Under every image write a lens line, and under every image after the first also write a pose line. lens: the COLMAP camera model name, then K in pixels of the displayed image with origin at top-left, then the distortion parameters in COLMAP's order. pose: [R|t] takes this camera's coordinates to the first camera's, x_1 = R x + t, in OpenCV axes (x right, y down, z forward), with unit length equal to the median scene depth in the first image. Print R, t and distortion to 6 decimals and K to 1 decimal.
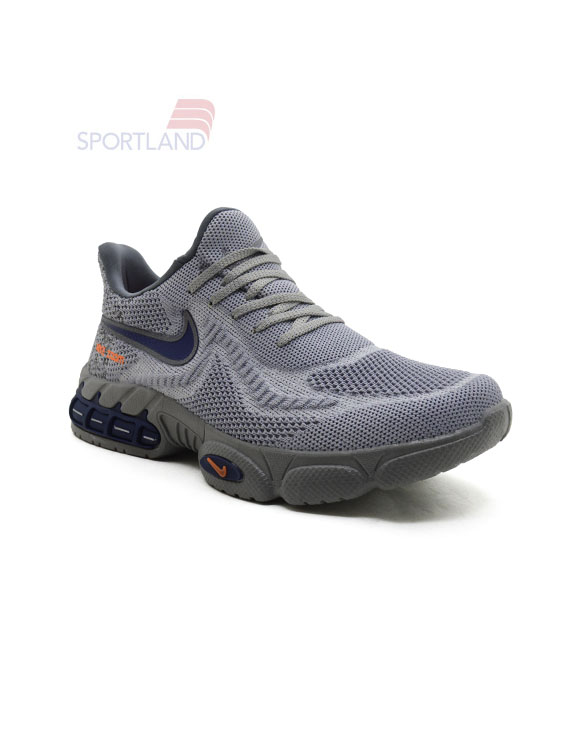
lens RADIAL K [[644.1, 0, 285.0], [0, 644.1, 367.5], [0, 0, 1]] dist [0.000972, 0.000314]
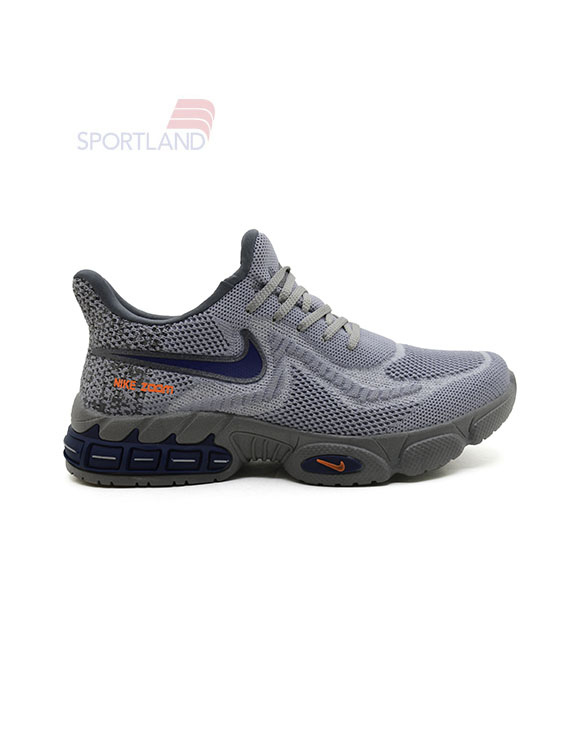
lens RADIAL K [[644.1, 0, 285.0], [0, 644.1, 367.5], [0, 0, 1]] dist [0.000972, 0.000314]
pose [[0.801091, -0.143559, 0.581072, -0.709080], [0.153424, 0.987626, 0.032485, -0.052130], [-0.578545, 0.063127, 0.813204, 0.125741]]
